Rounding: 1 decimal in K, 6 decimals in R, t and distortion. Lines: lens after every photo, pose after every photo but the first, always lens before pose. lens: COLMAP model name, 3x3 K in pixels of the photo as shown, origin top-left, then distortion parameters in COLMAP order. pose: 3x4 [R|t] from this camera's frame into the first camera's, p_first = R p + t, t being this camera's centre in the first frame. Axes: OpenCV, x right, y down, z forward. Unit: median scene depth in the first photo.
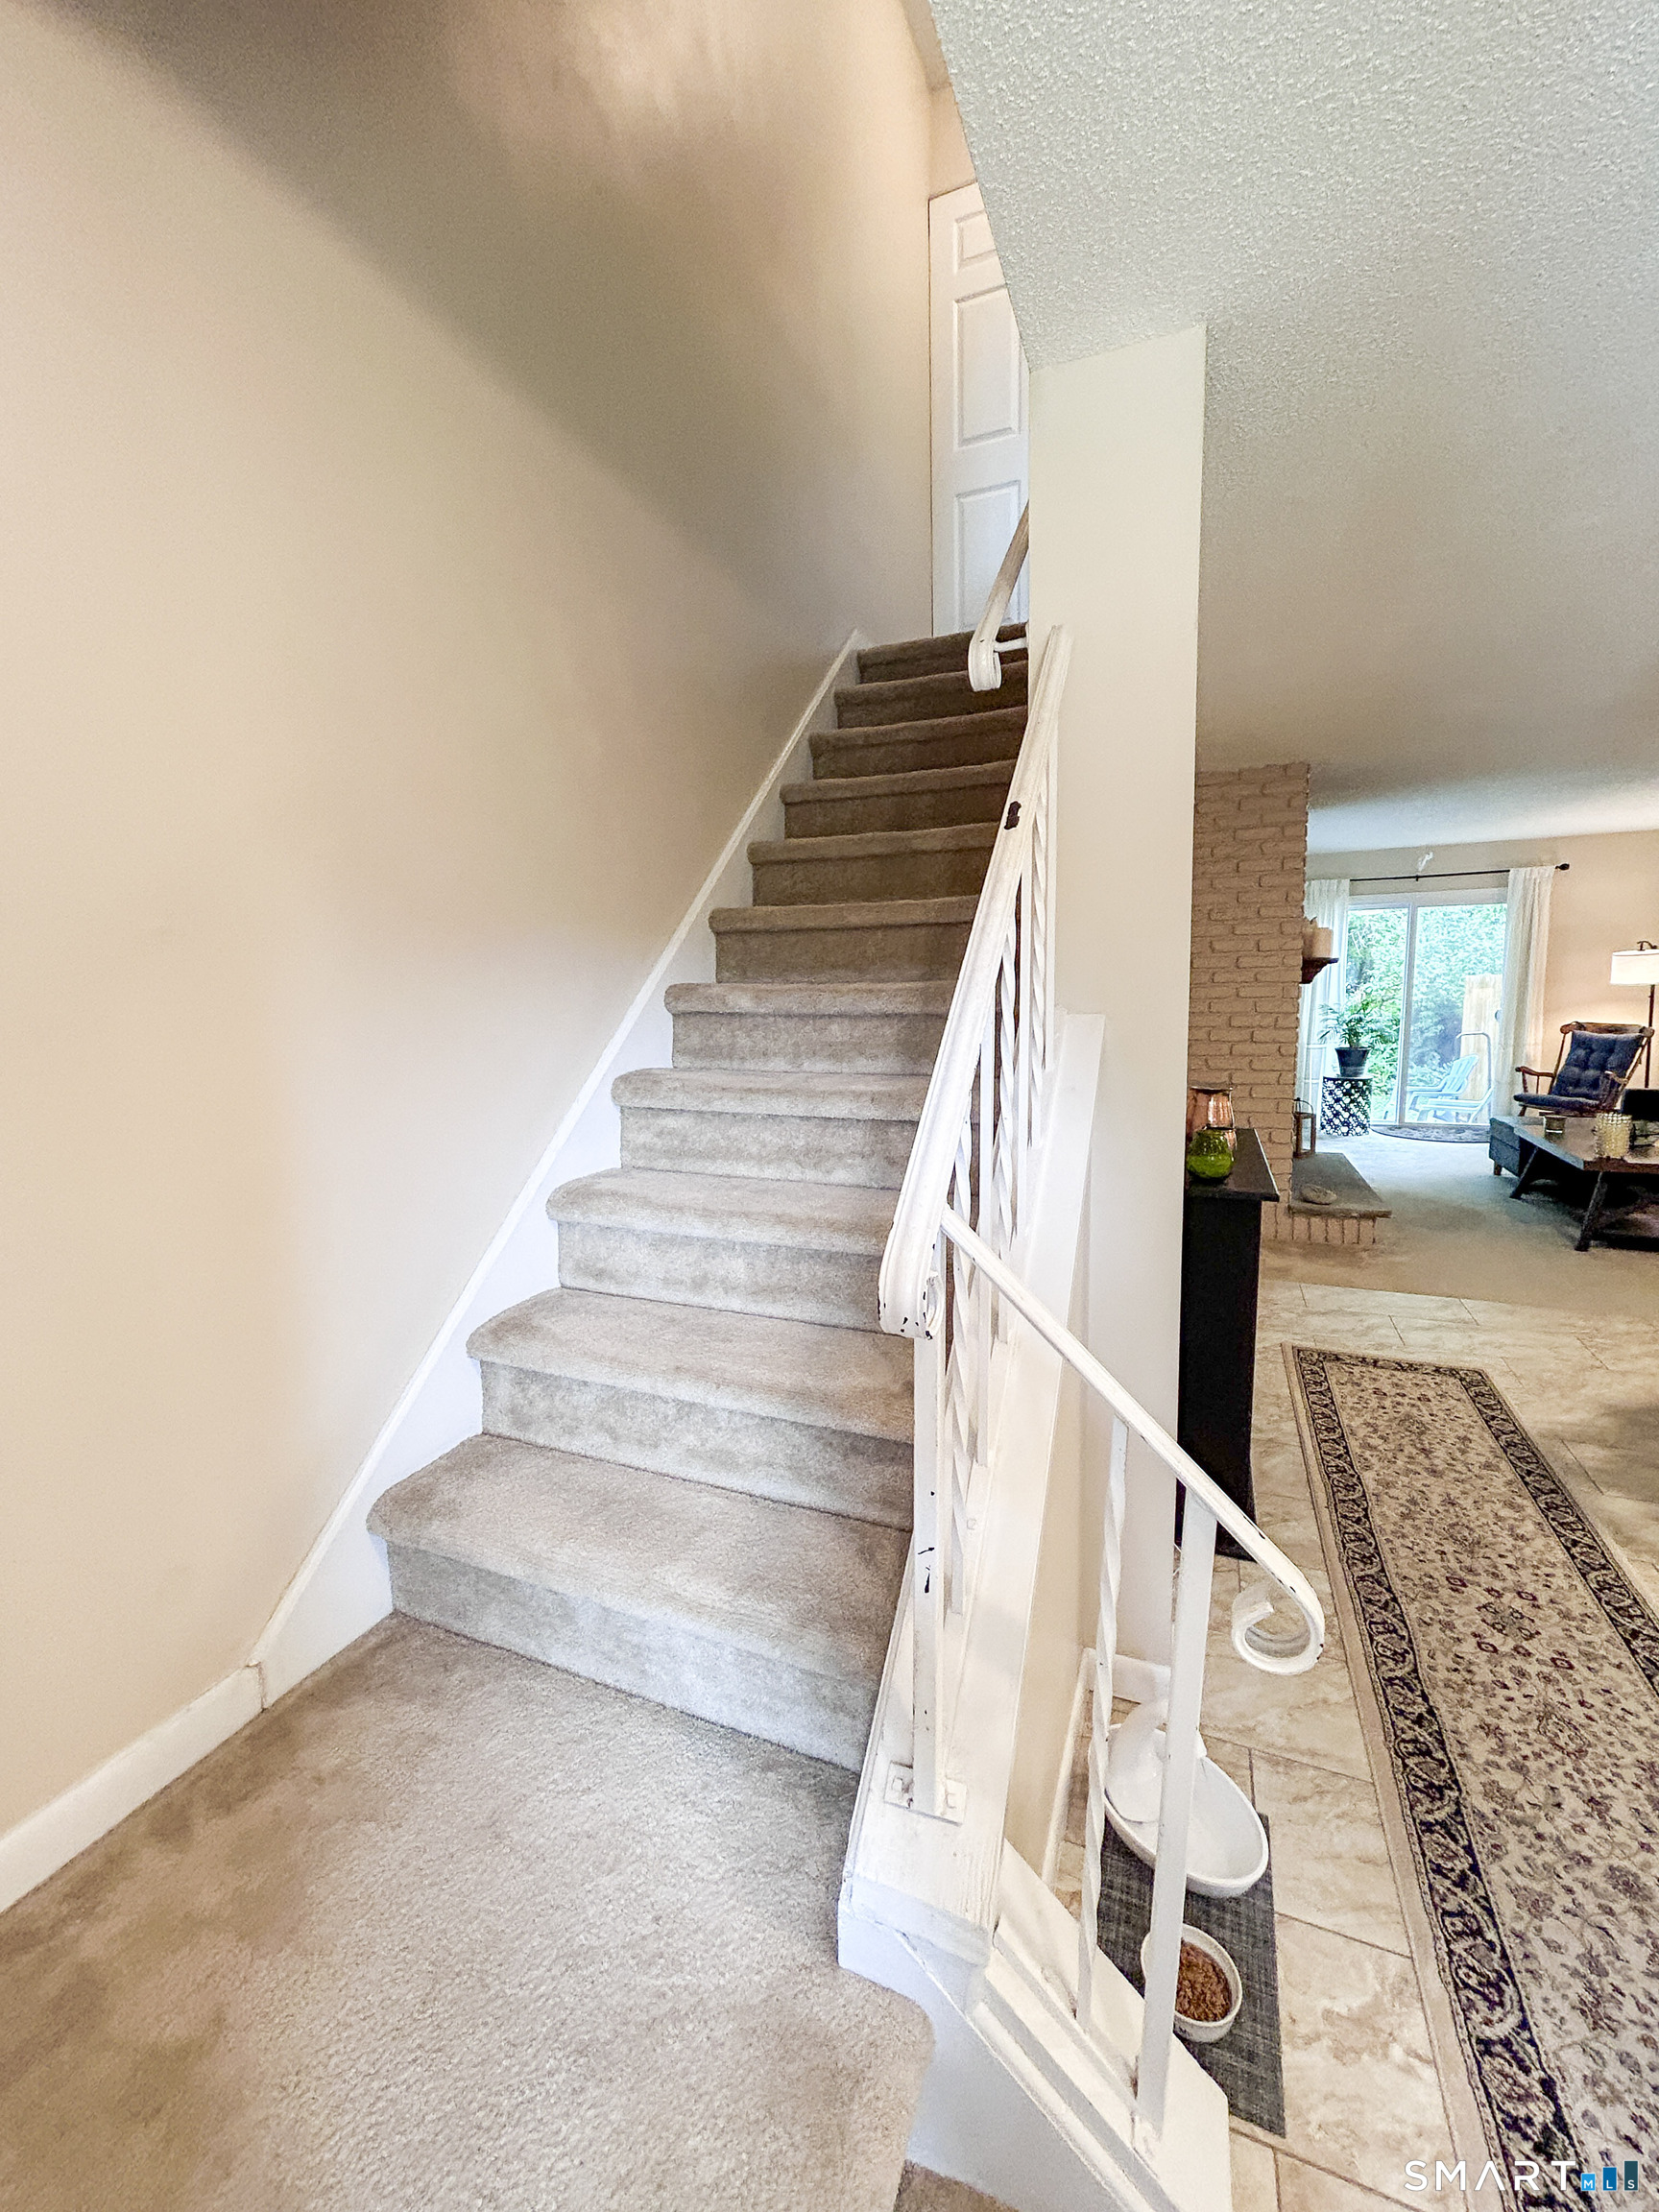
lens RADIAL K [[889.1, 0, 827.9], [0, 889.1, 1107.5], [0, 0, 1]] dist [-0.000506, 0.000595]
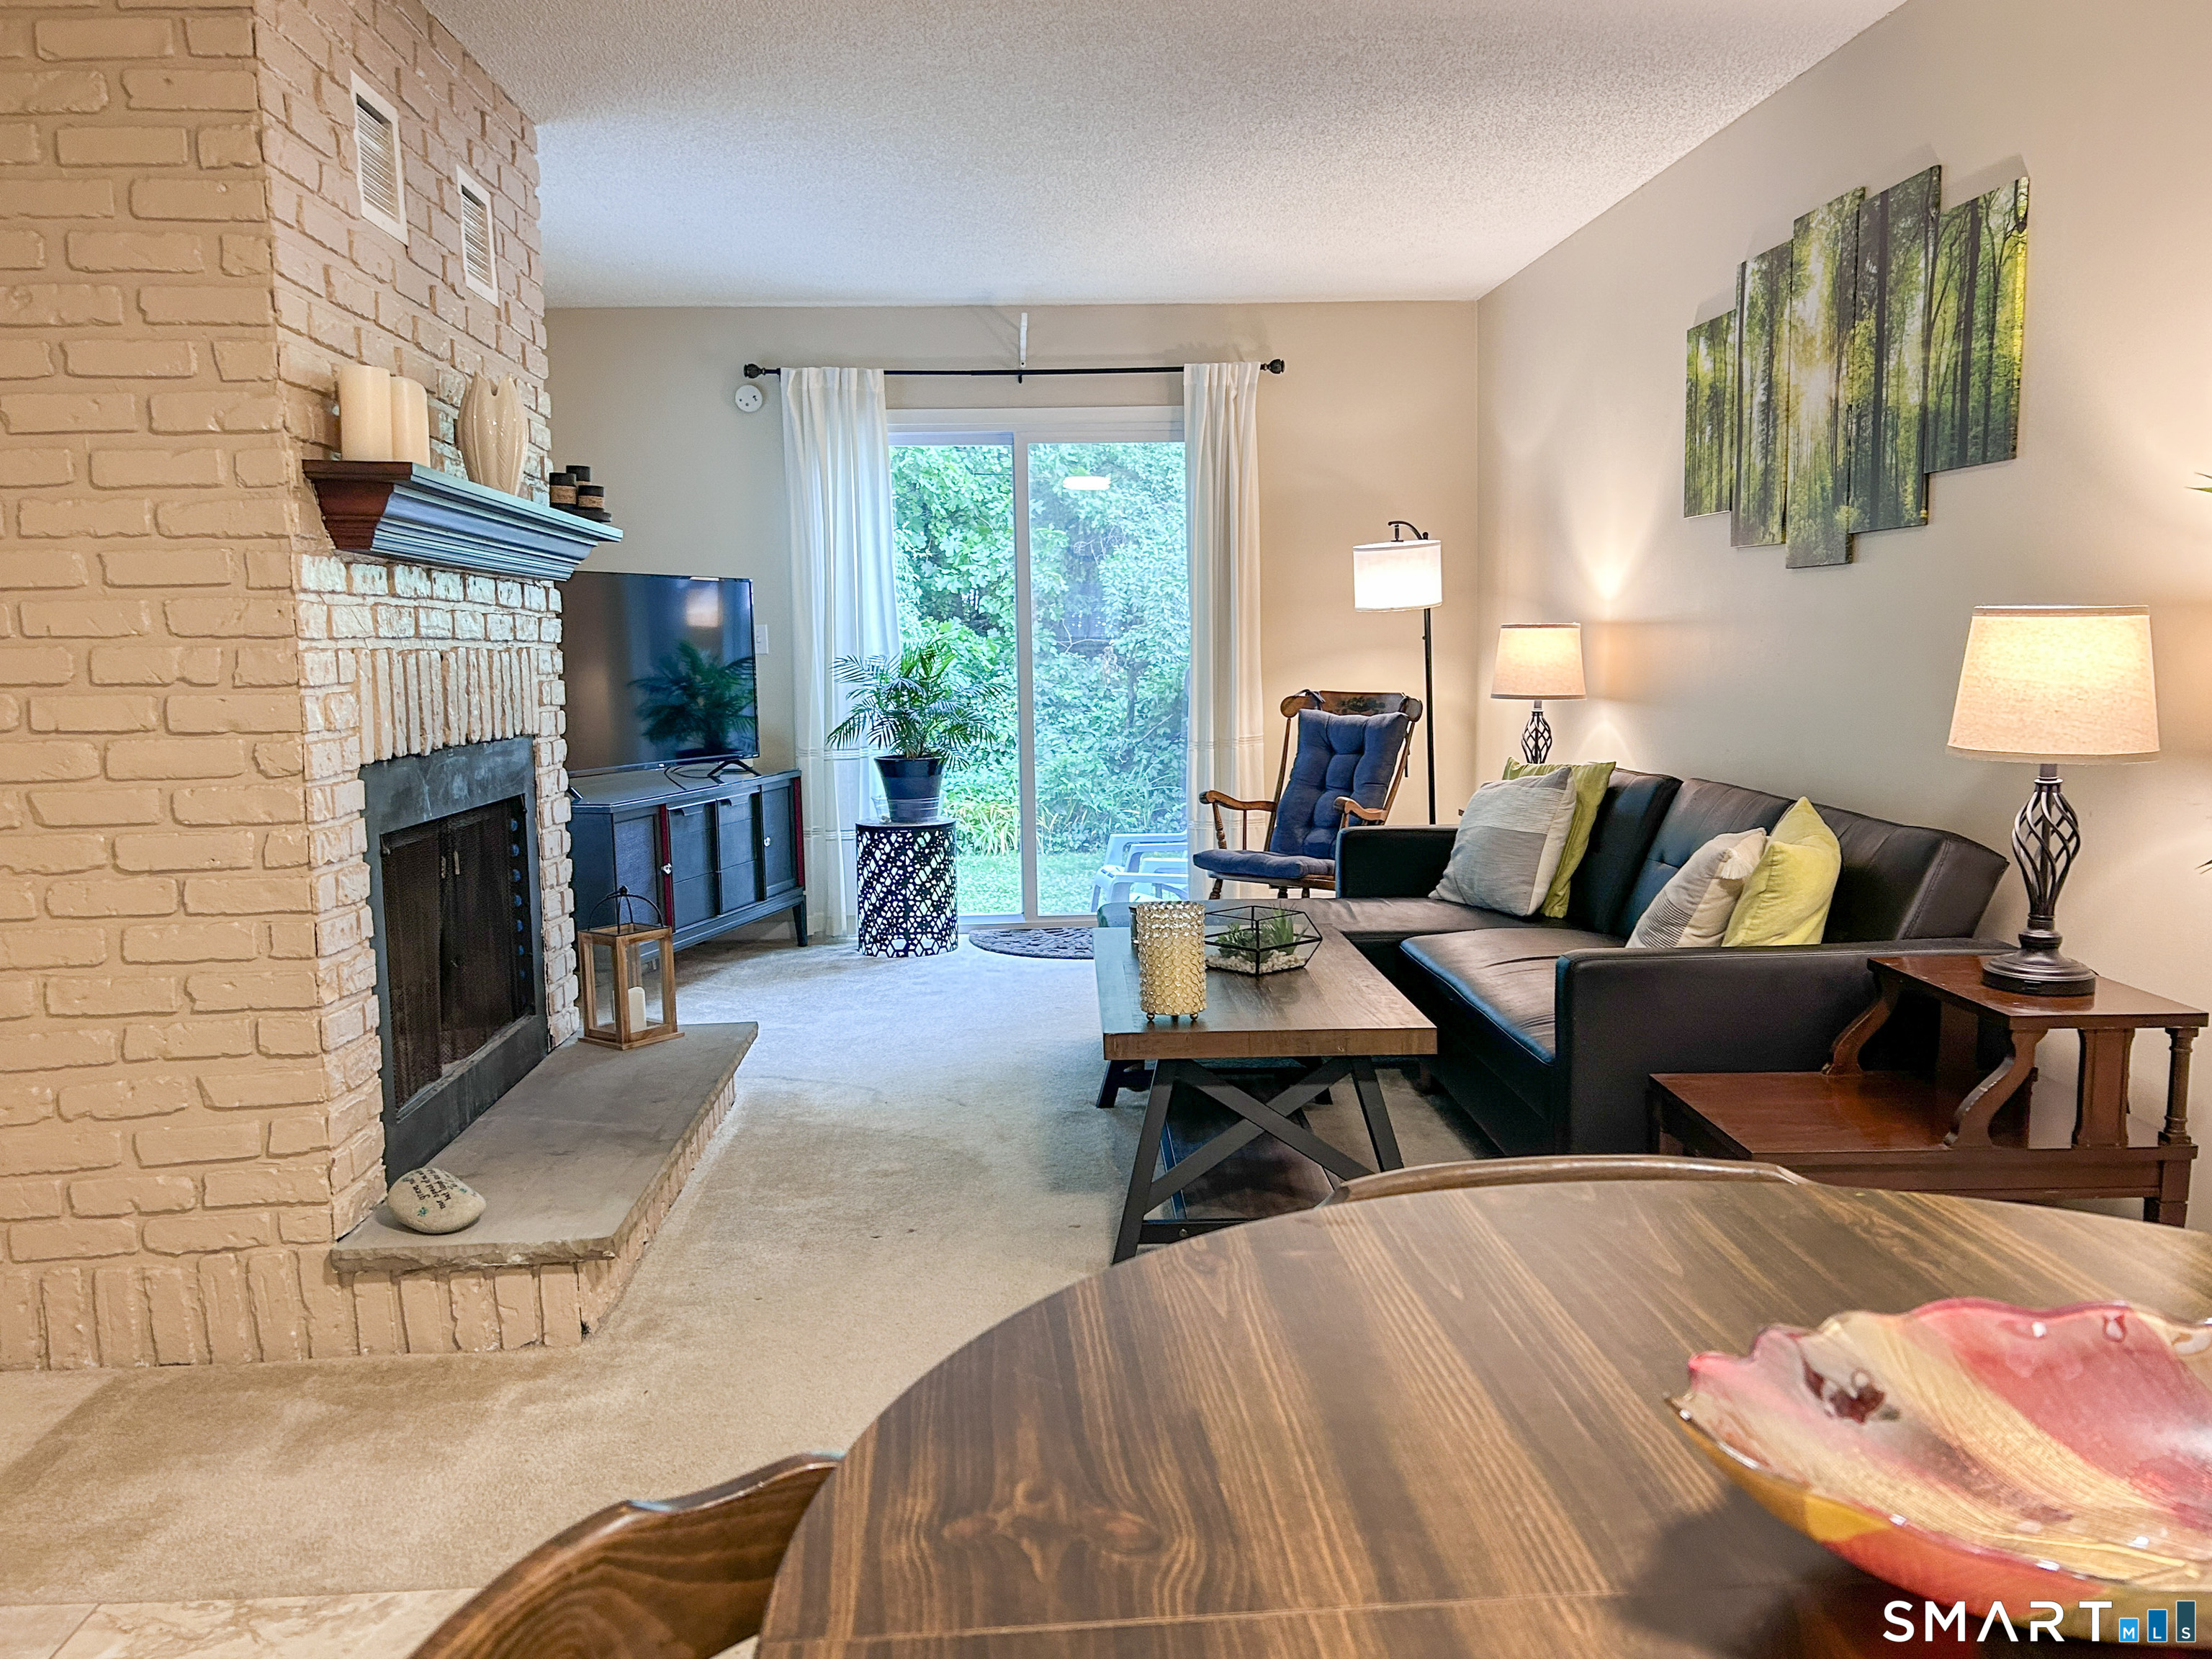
lens RADIAL K [[1724.6, 0, 1095.9], [0, 1724.6, 842.4], [0, 0, 1]] dist [0.078852, -0.105046]
pose [[0.901018, -0.039723, 0.431960, 0.334055], [0.050794, 0.998609, -0.014118, -0.007687], [-0.430798, 0.034661, 0.901782, 0.215320]]
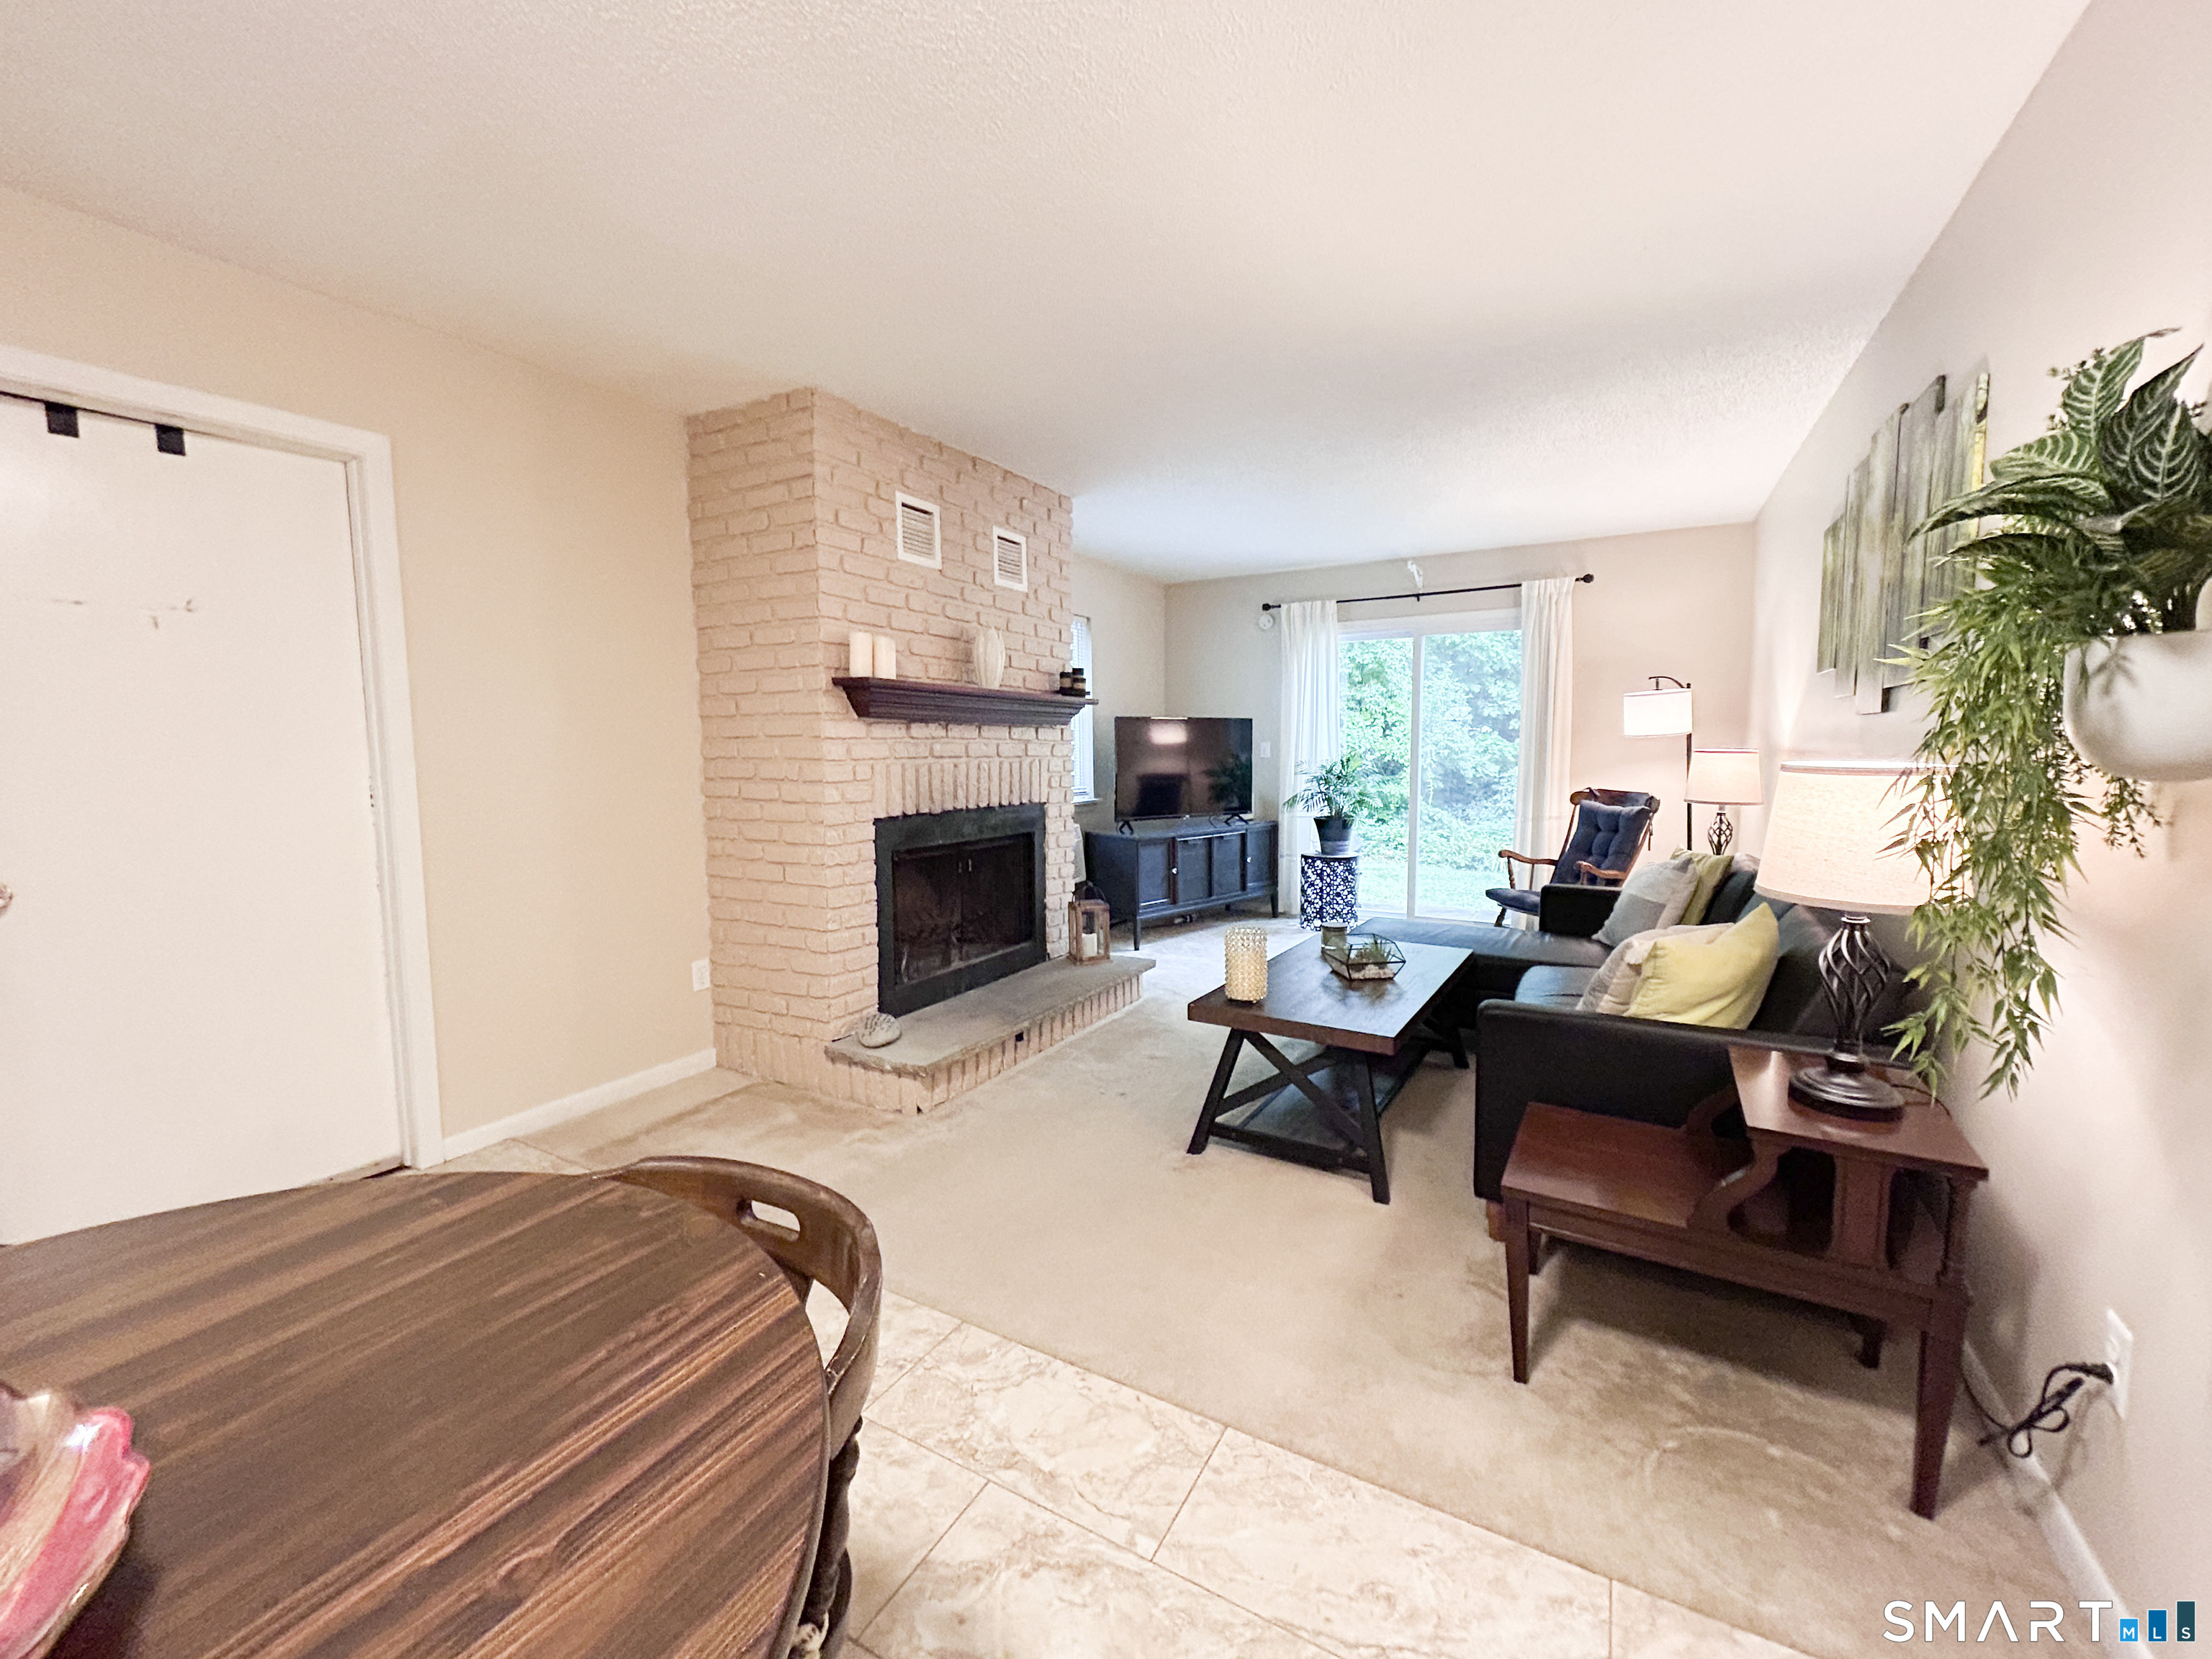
lens RADIAL K [[889.1, 0, 1110.8], [0, 889.1, 828.2], [0, 0, 1]] dist [-0.000506, 0.000595]
pose [[0.992661, 0.028839, -0.117445, 0.537089], [-0.033216, 0.998818, -0.035478, -0.025027], [0.116283, 0.039119, 0.992445, 0.234952]]
